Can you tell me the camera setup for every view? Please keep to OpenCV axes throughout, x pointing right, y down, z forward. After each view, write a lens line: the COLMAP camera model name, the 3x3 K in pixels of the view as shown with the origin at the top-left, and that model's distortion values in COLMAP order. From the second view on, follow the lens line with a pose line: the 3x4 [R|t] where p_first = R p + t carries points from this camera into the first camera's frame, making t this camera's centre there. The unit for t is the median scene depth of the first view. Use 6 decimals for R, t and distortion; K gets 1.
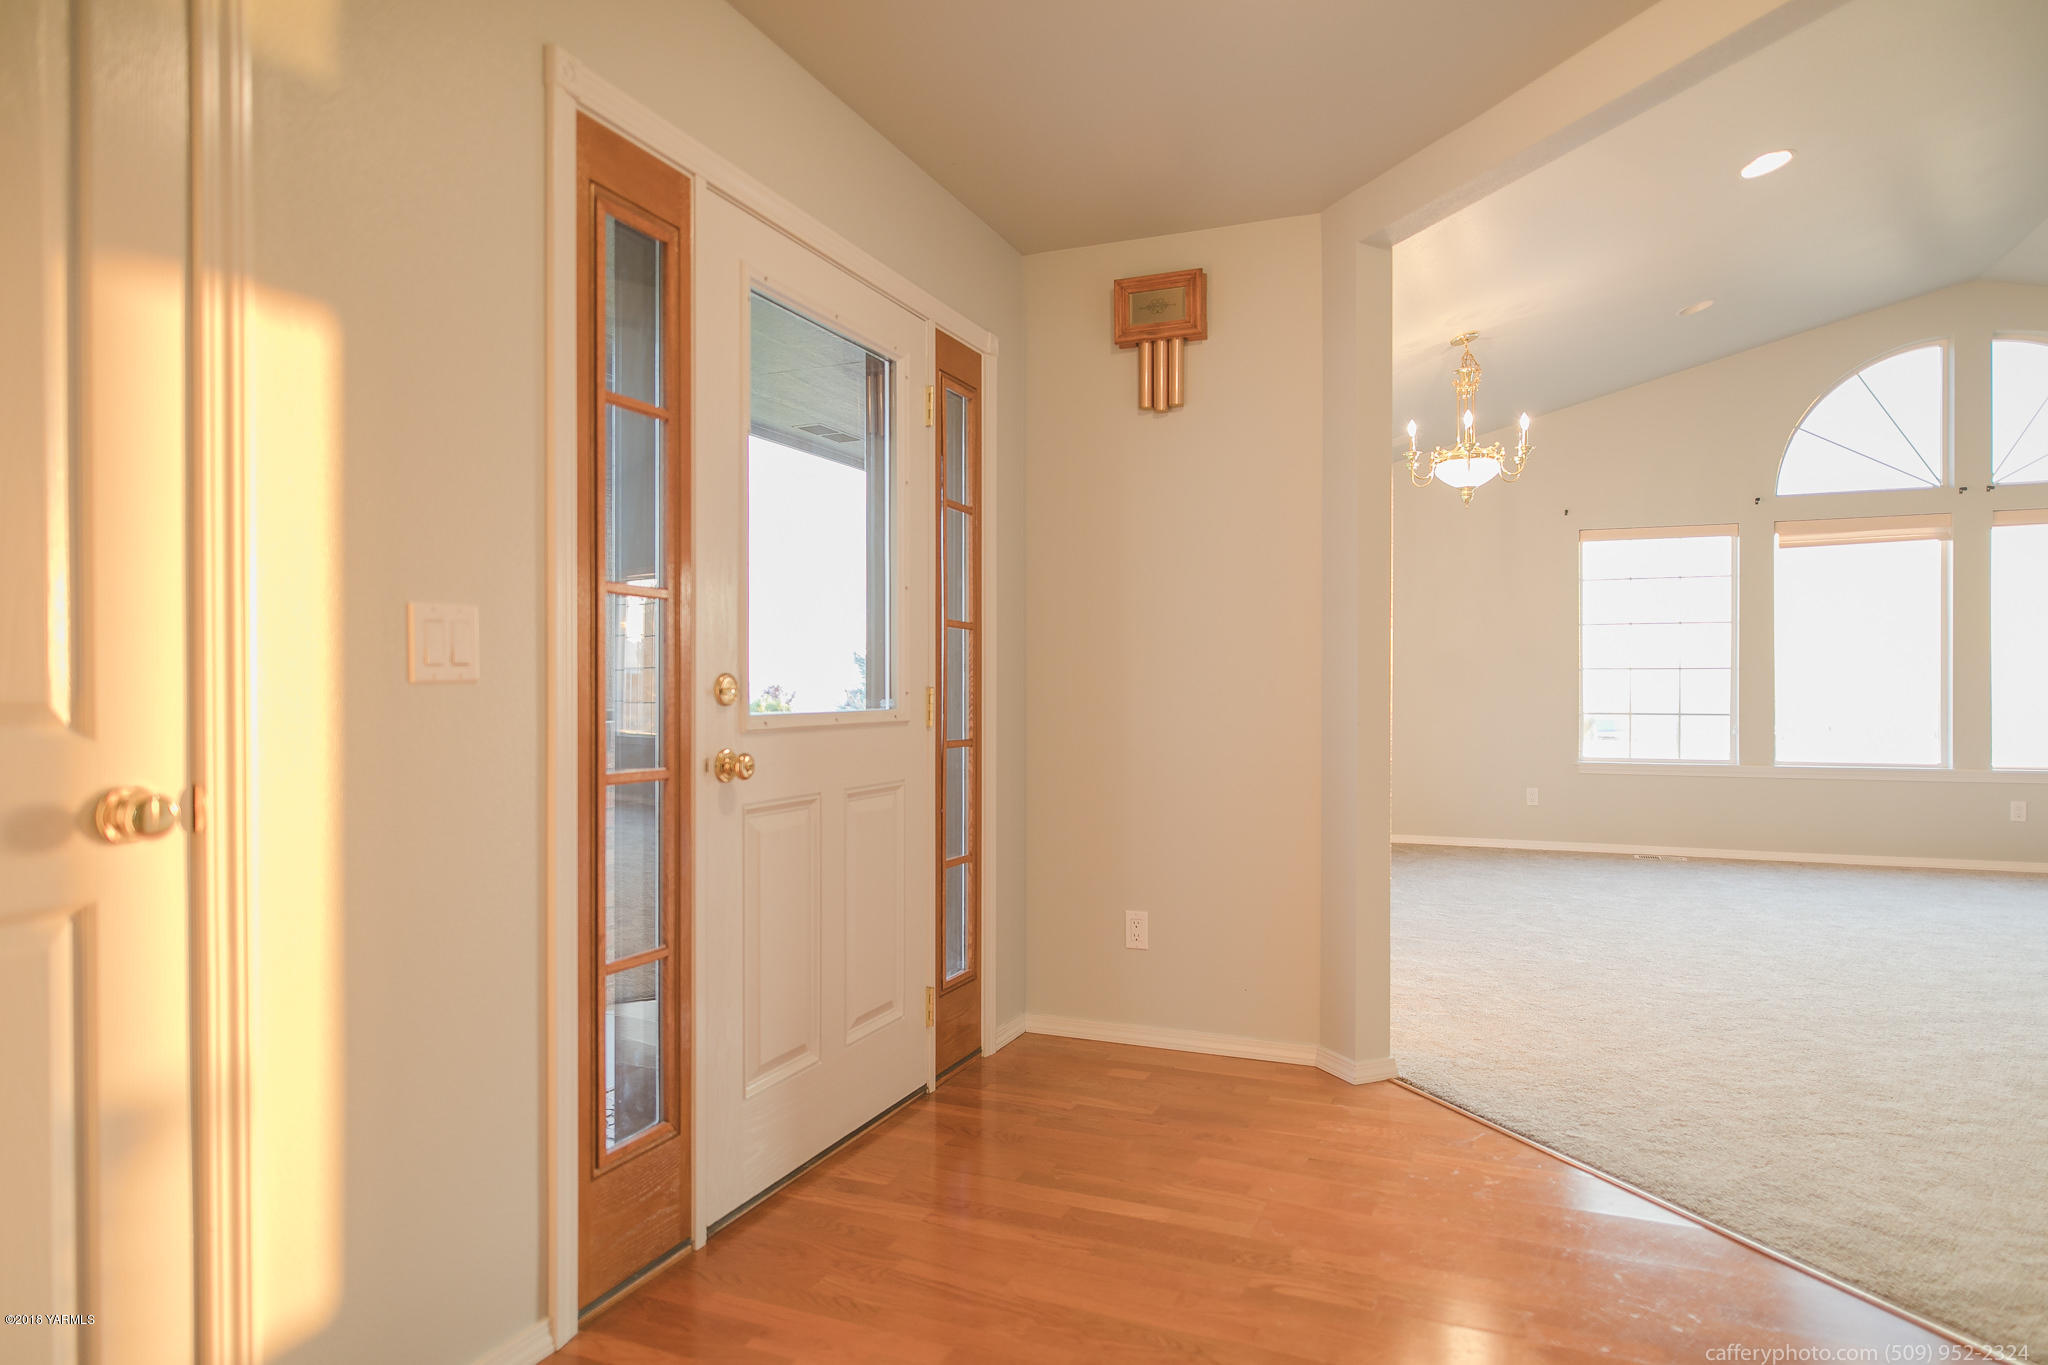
lens RADIAL K [[1195.2, 0, 1029.7], [0, 1195.2, 695.6], [0, 0, 1]] dist [0.005590, 0.002093]
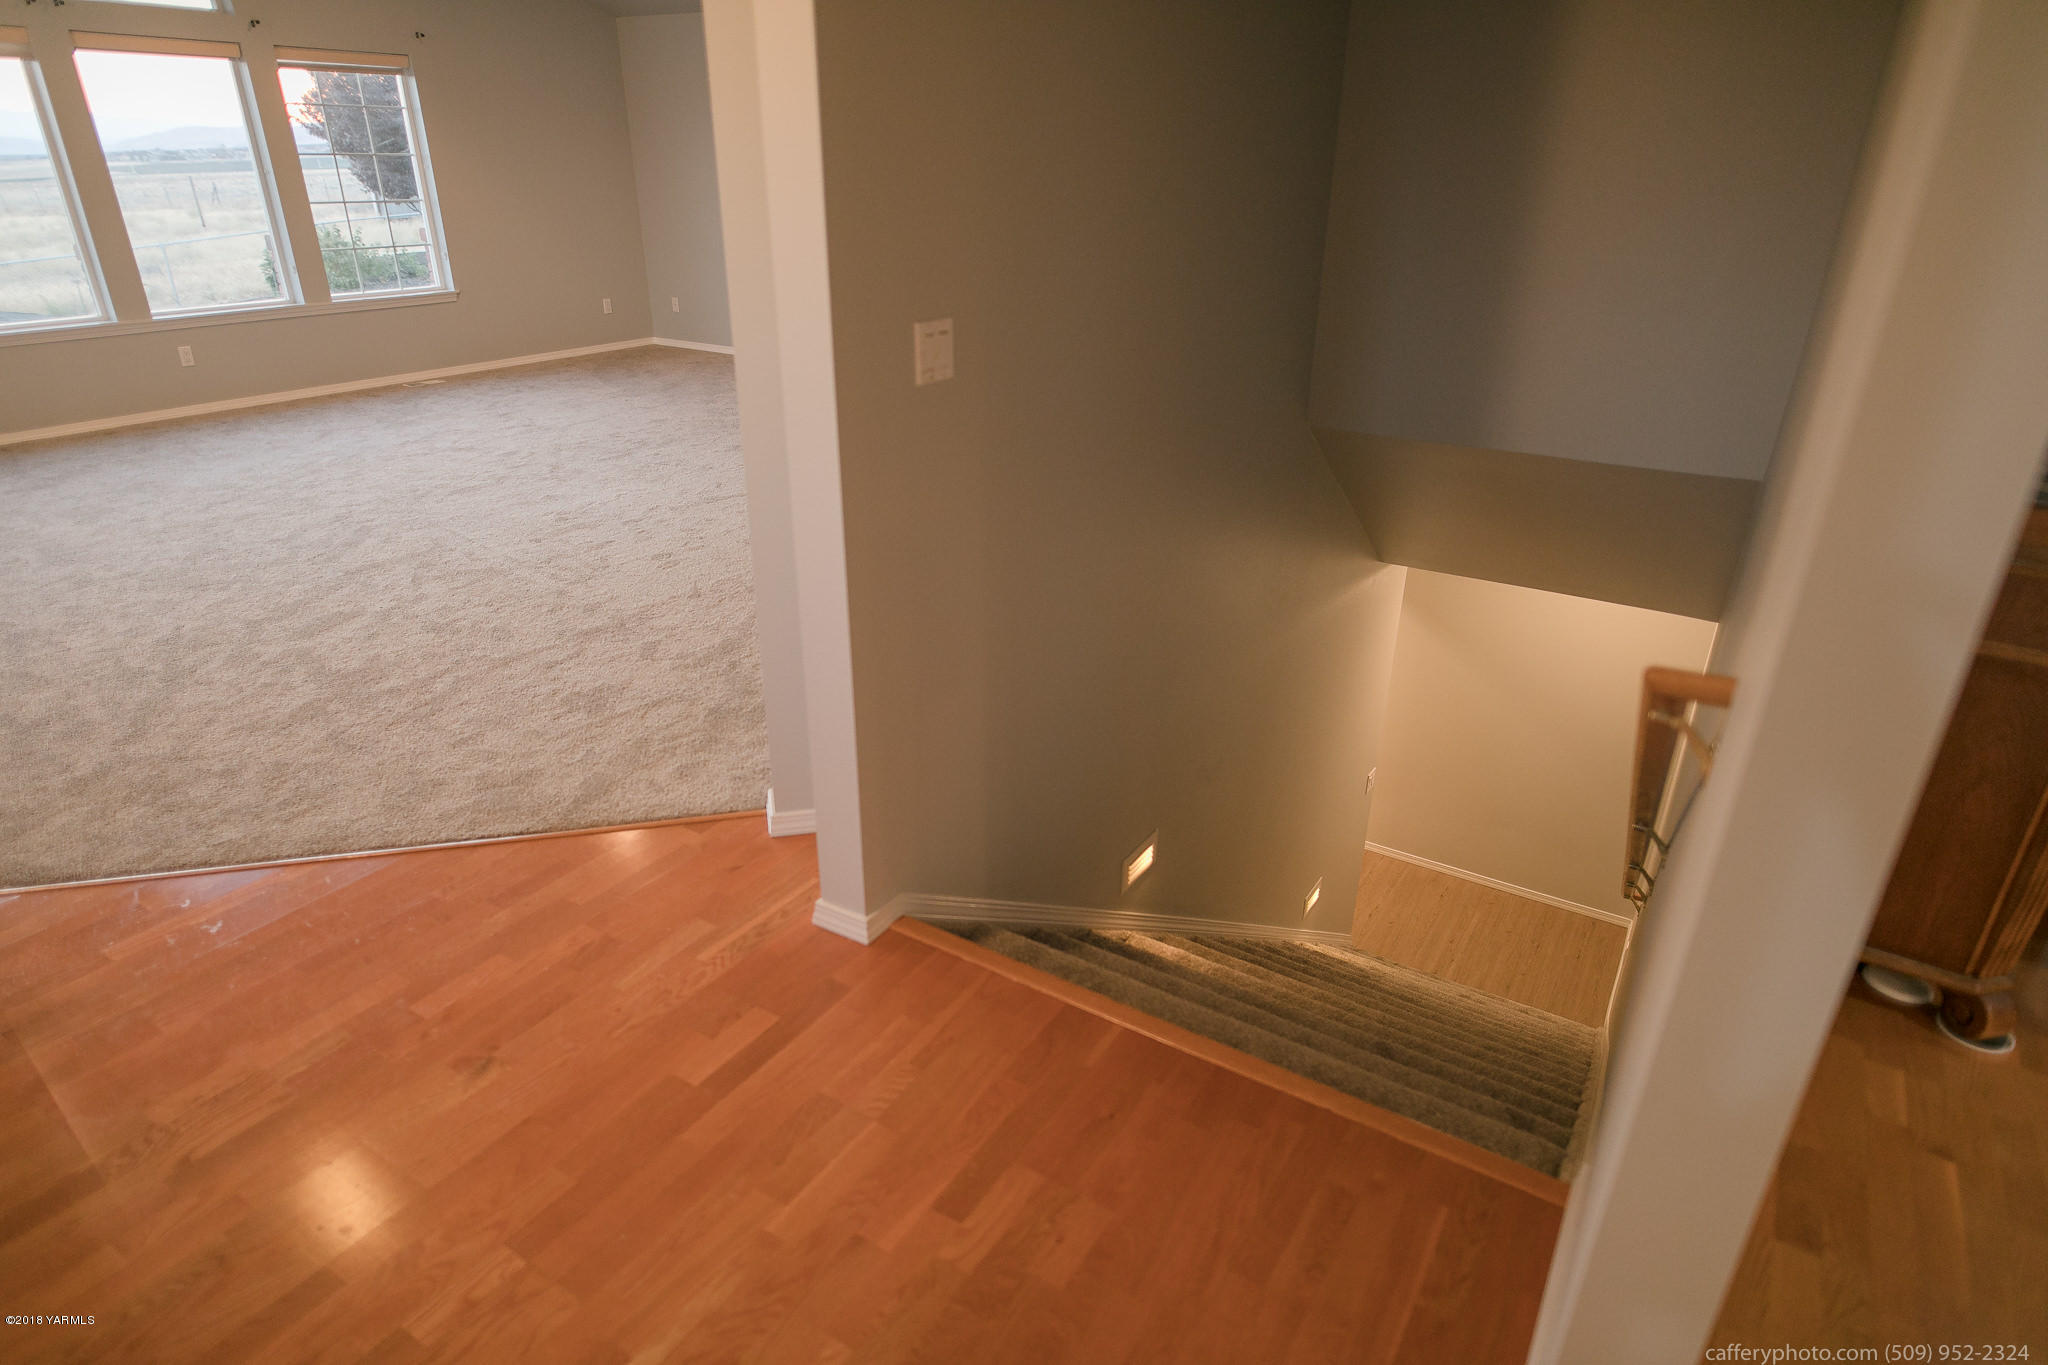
lens RADIAL K [[1191.2, 0, 1030.6], [0, 1191.2, 700.3], [0, 0, 1]] dist [-0.003484, 0.003621]
pose [[0.169415, -0.409170, 0.896593, -0.118041], [-0.003452, 0.909491, 0.415709, -0.067056], [-0.985539, -0.073523, 0.152669, 0.081788]]
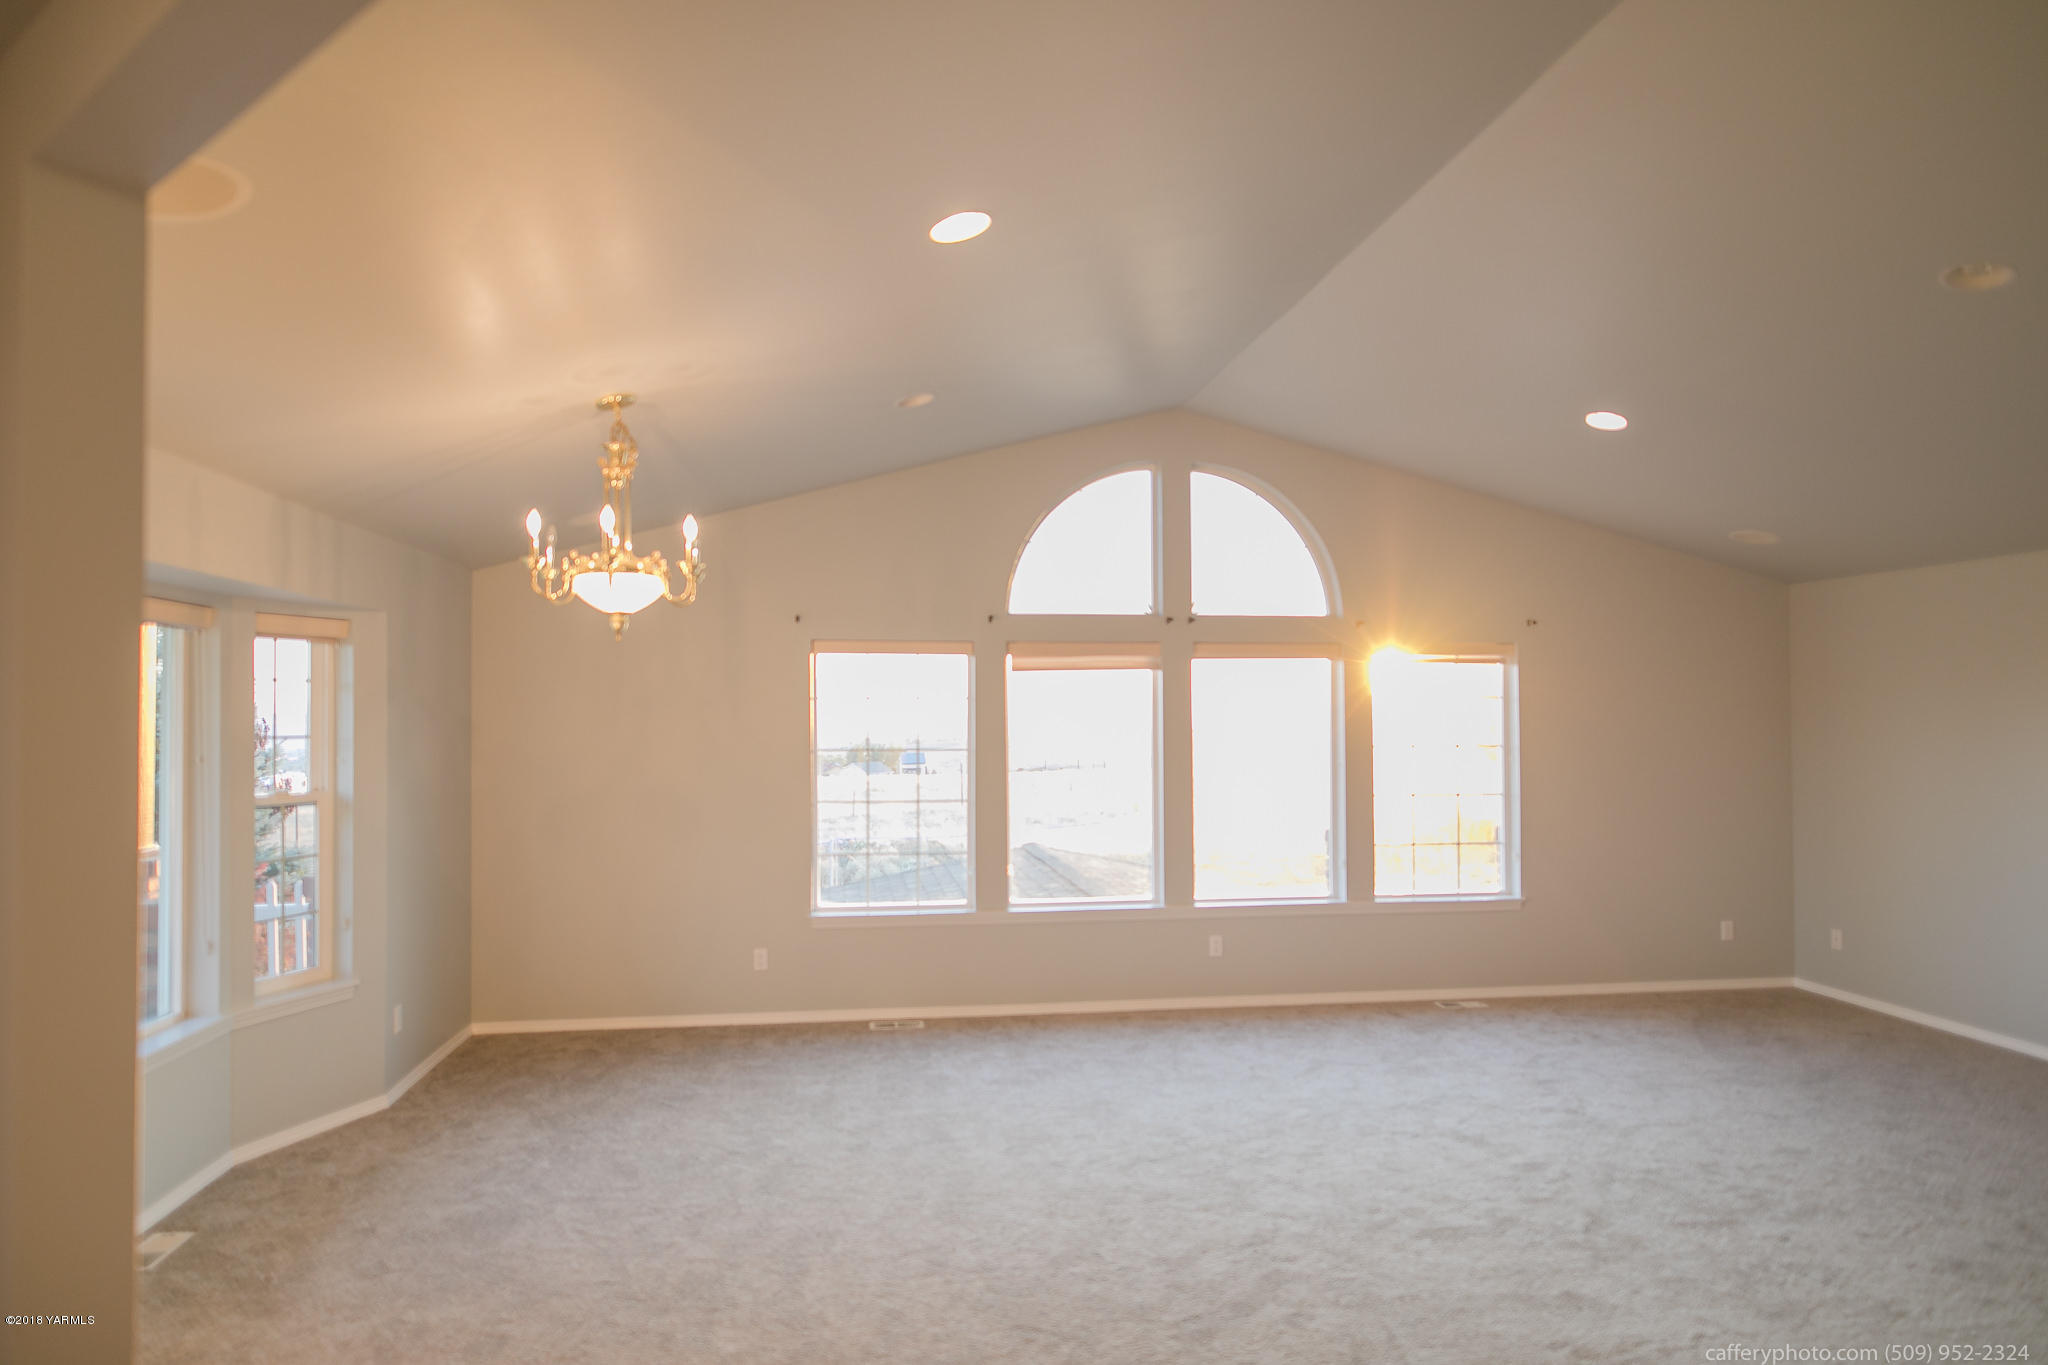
lens RADIAL K [[1177.2, 0, 991.8], [0, 1177.2, 694.3], [0, 0, 1]] dist [0.000900, 0.001464]
pose [[0.870420, 0.006947, 0.492261, 0.180001], [0.005878, 0.999683, -0.024501, -0.088969], [-0.492275, 0.024220, 0.870103, 0.238478]]
